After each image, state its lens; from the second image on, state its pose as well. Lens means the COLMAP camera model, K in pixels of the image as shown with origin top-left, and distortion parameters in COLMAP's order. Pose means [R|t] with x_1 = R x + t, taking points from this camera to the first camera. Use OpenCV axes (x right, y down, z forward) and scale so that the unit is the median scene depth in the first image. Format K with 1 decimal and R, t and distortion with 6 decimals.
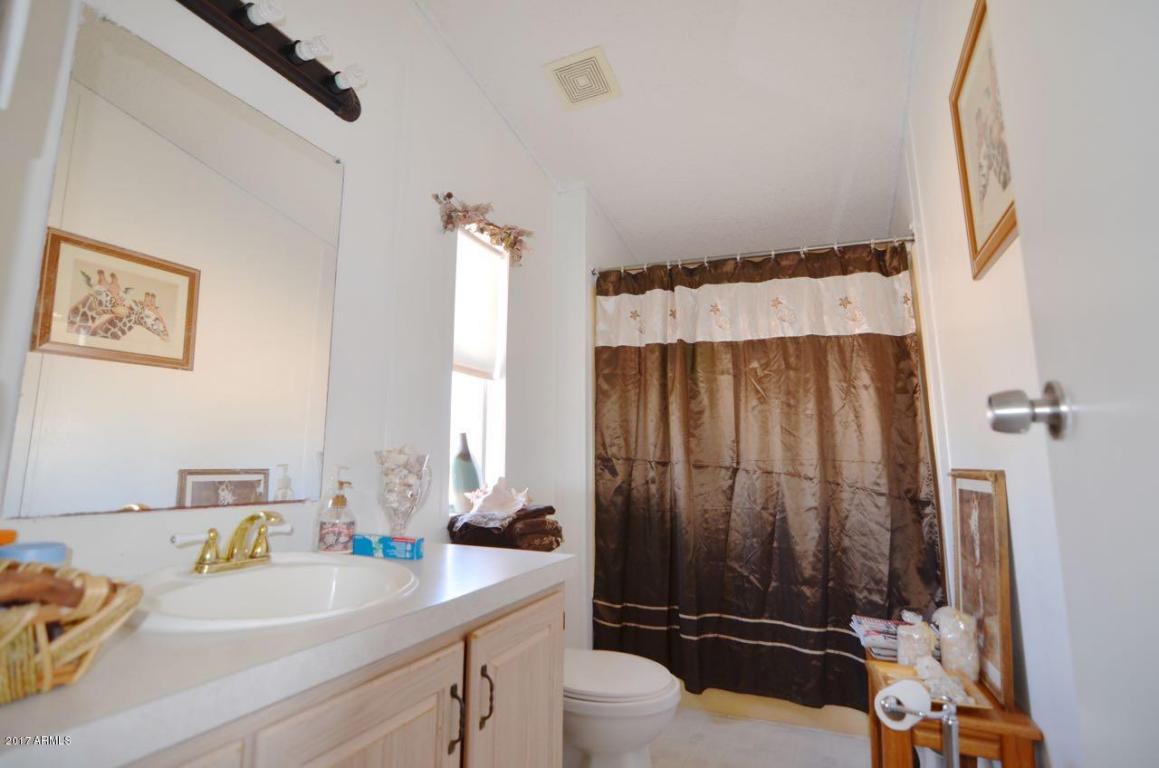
lens RADIAL K [[563.3, 0, 578.1], [0, 563.3, 380.2], [0, 0, 1]] dist [-0.034421, 0.011658]
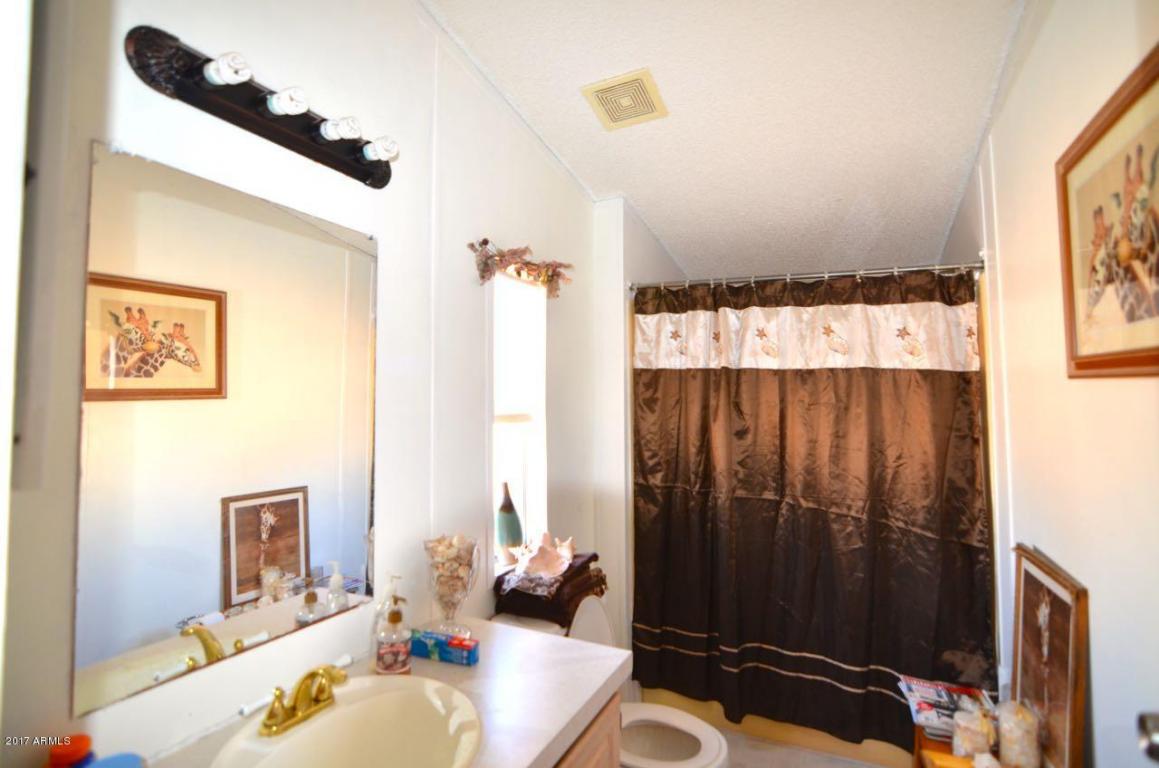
lens RADIAL K [[563.3, 0, 578.1], [0, 563.3, 380.2], [0, 0, 1]] dist [-0.034421, 0.011658]
pose [[0.999414, -0.005945, -0.033724, -0.039081], [0.009589, 0.994002, 0.108939, -0.174658], [0.032874, -0.109199, 0.993476, 0.043672]]
